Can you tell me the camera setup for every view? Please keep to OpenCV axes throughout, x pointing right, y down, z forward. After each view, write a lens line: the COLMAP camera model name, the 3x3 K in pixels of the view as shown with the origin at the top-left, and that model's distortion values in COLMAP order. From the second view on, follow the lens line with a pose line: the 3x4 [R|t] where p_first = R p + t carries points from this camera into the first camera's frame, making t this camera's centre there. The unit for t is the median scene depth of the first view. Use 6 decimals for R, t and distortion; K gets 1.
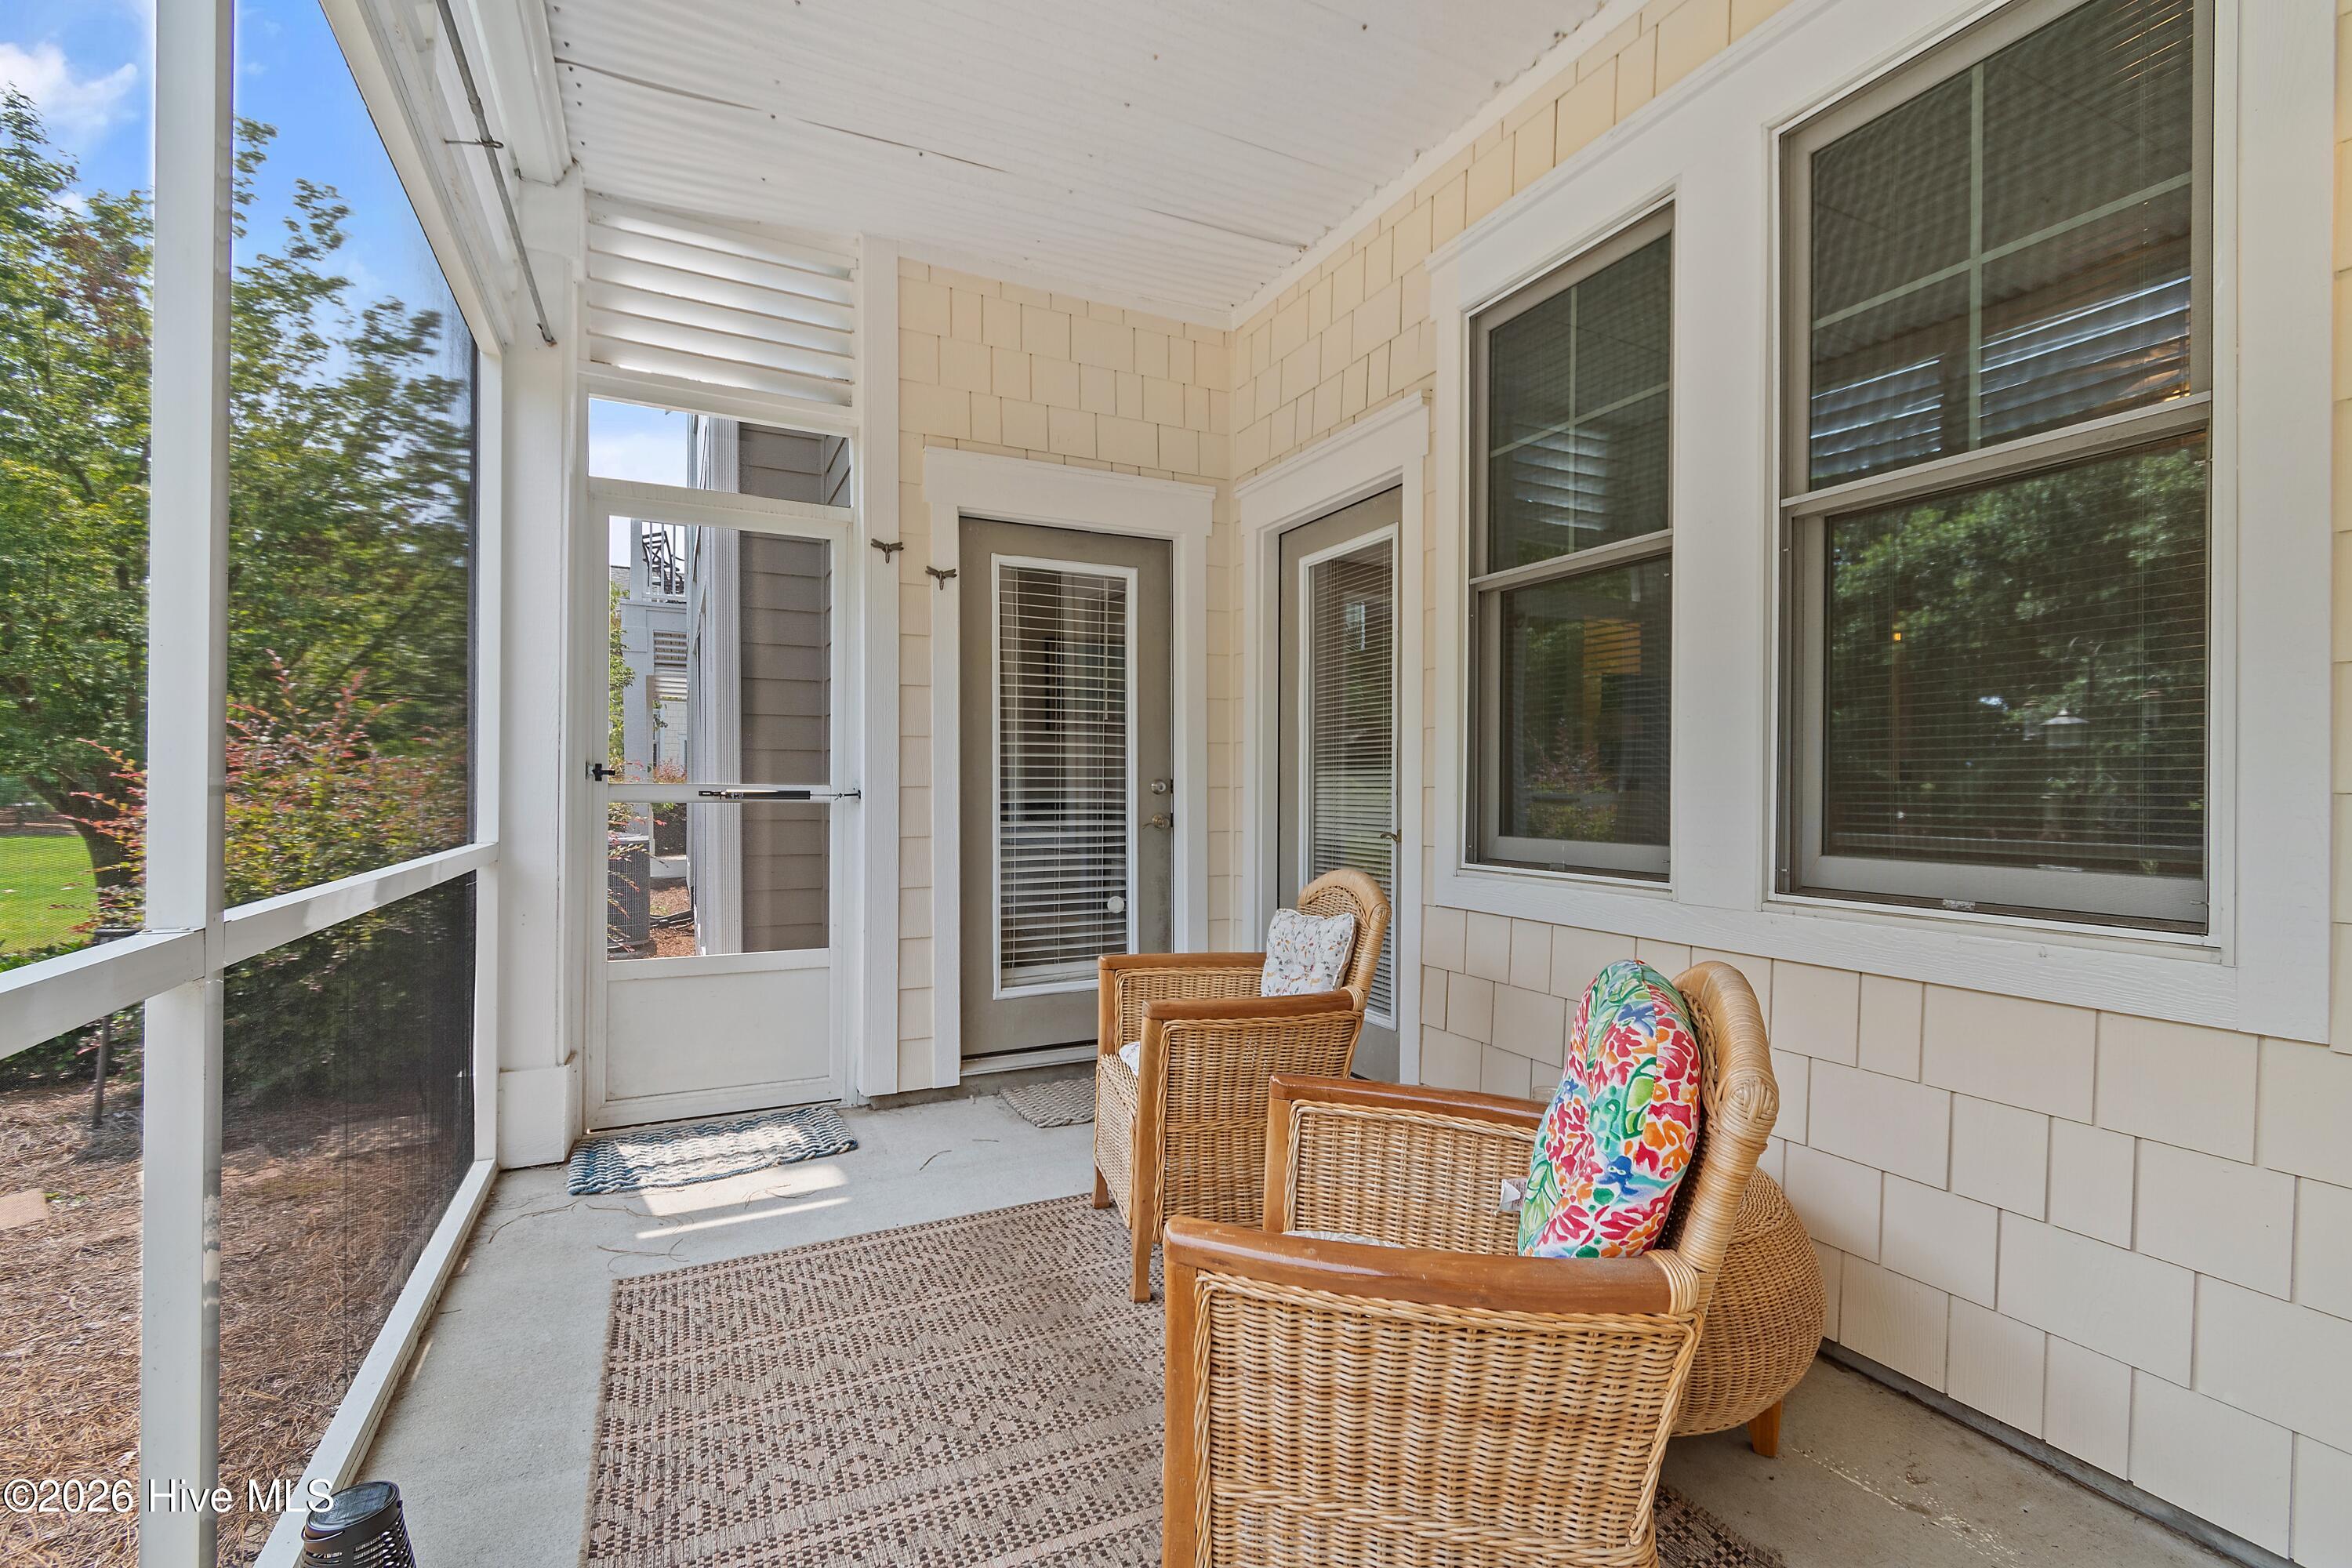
lens RADIAL K [[1032.6, 0, 1183.2], [0, 1032.6, 776.4], [0, 0, 1]] dist [0.007607, -0.004686]
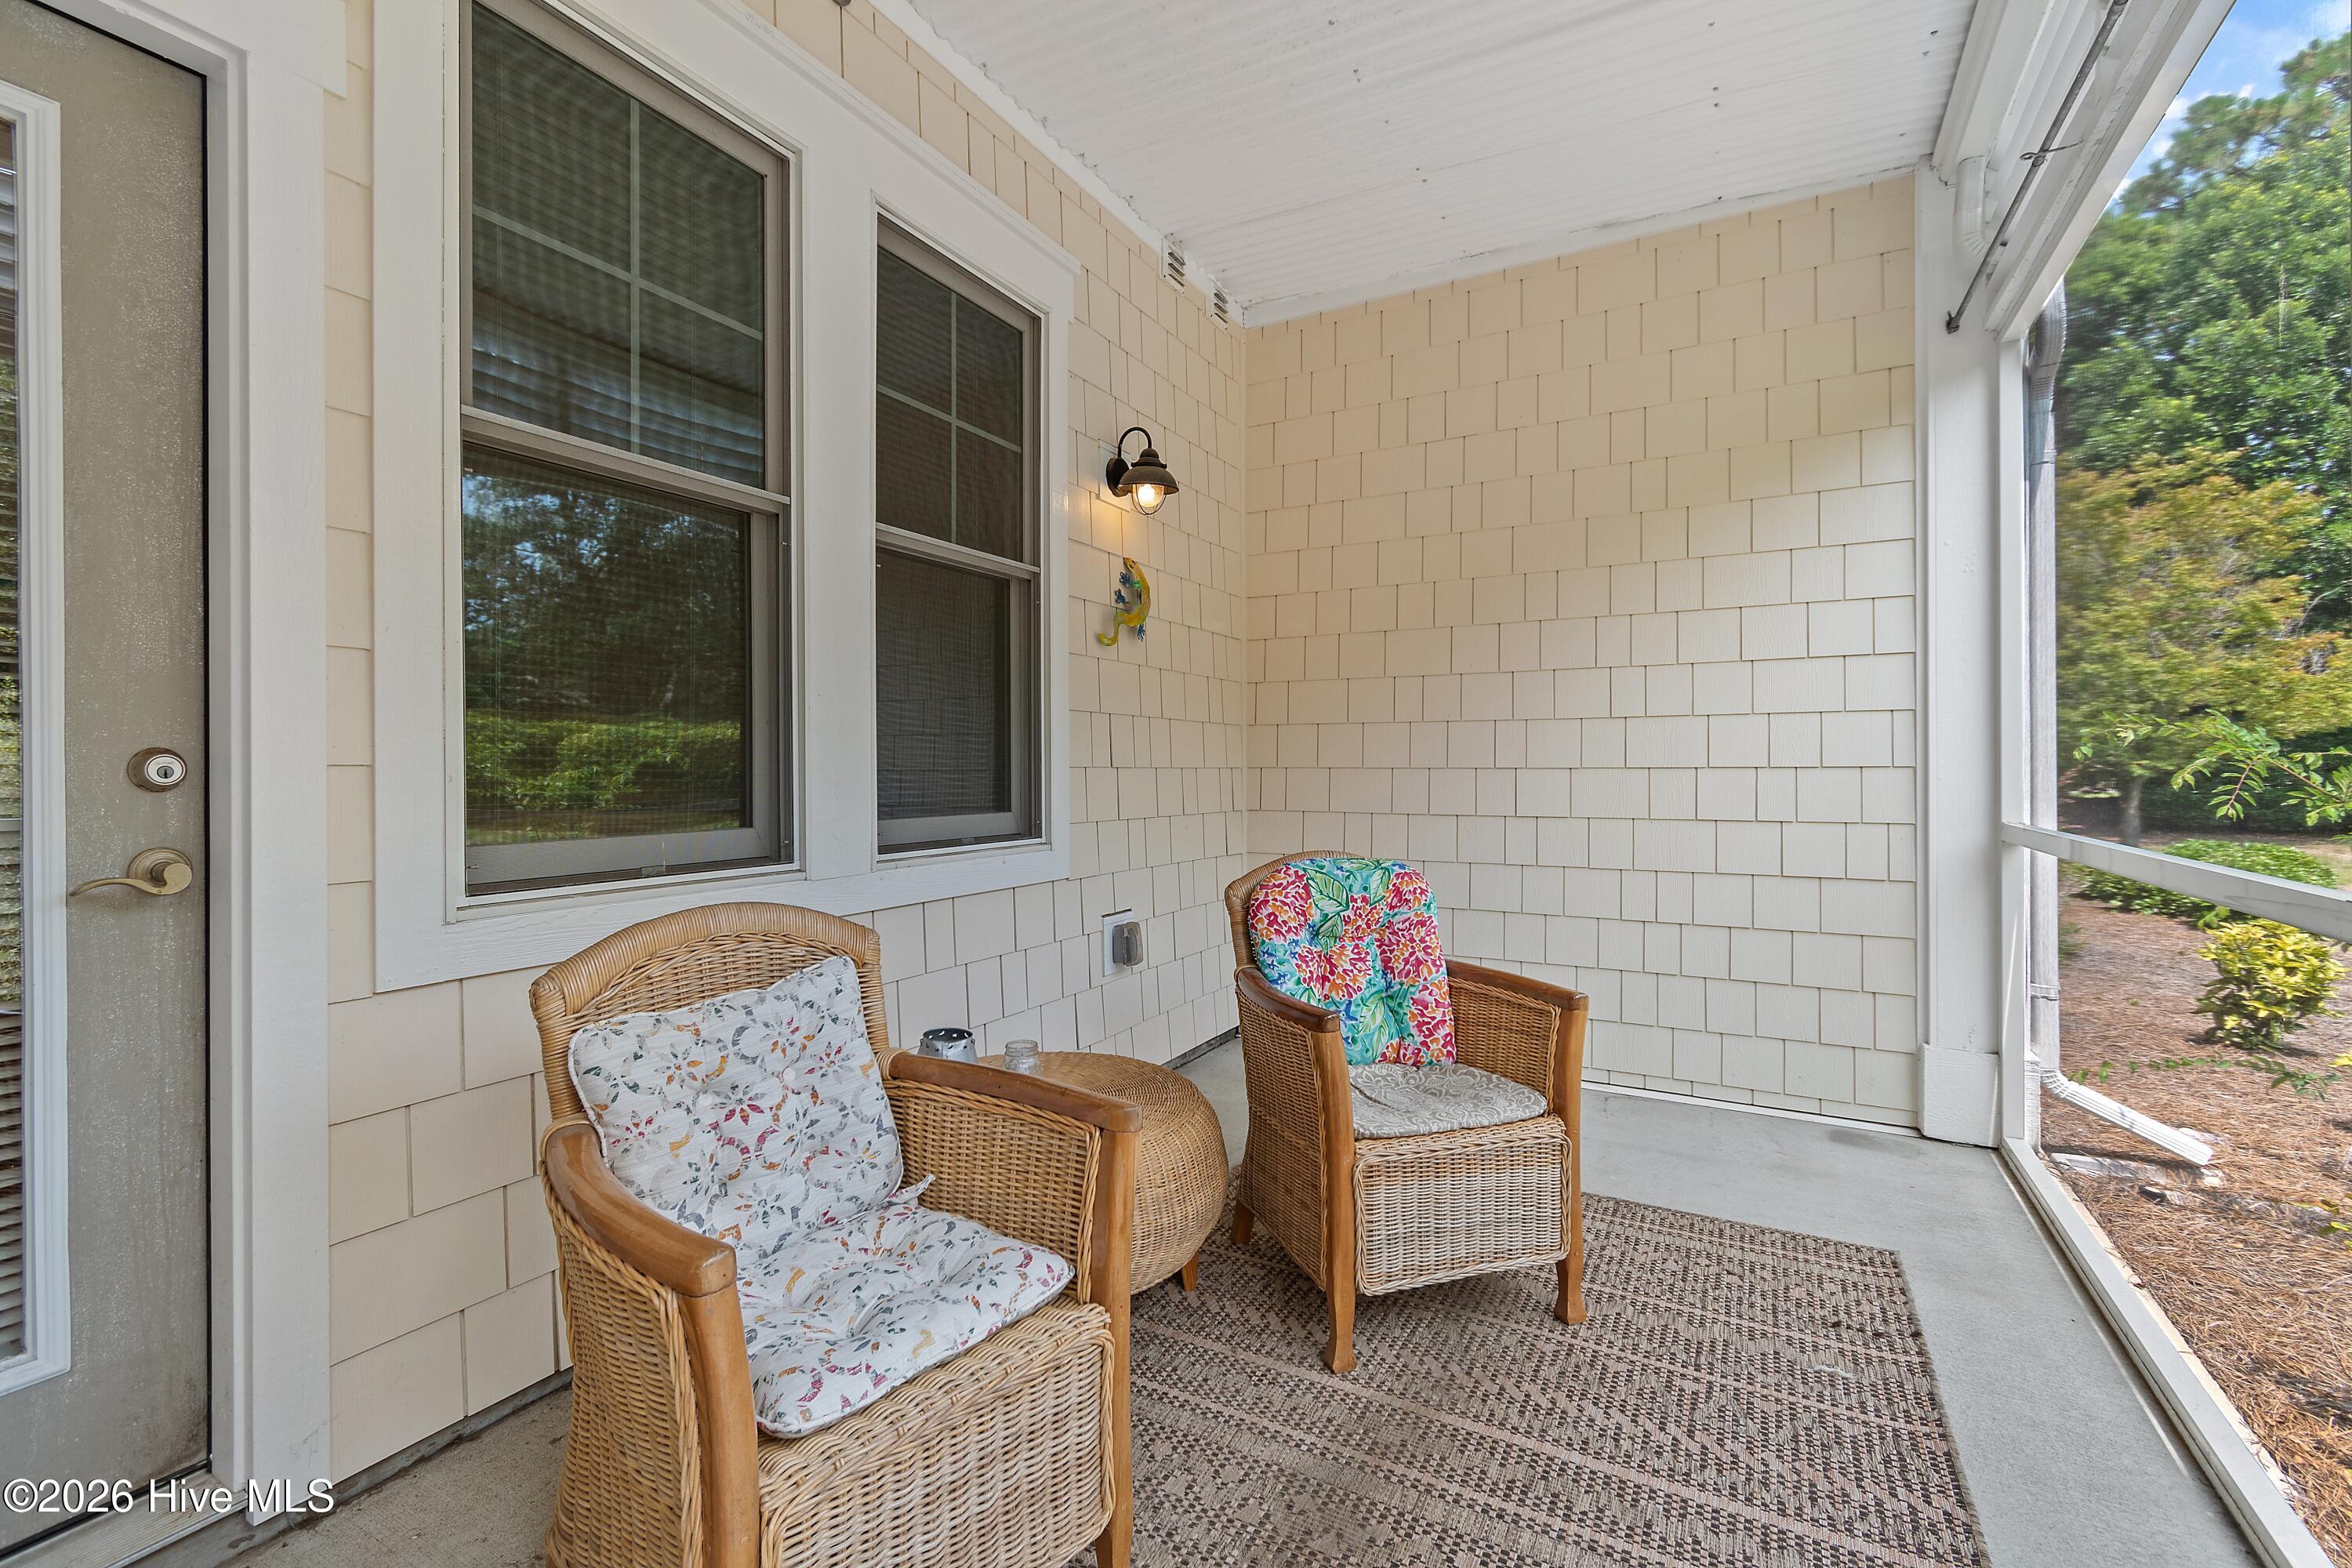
lens RADIAL K [[1032.6, 0, 1183.2], [0, 1032.6, 776.4], [0, 0, 1]] dist [0.007607, -0.004686]
pose [[-0.575436, -0.007462, 0.817813, -0.760331], [-0.003888, 0.999972, 0.006389, 0.017345], [-0.817838, 0.000497, -0.575449, 1.793861]]
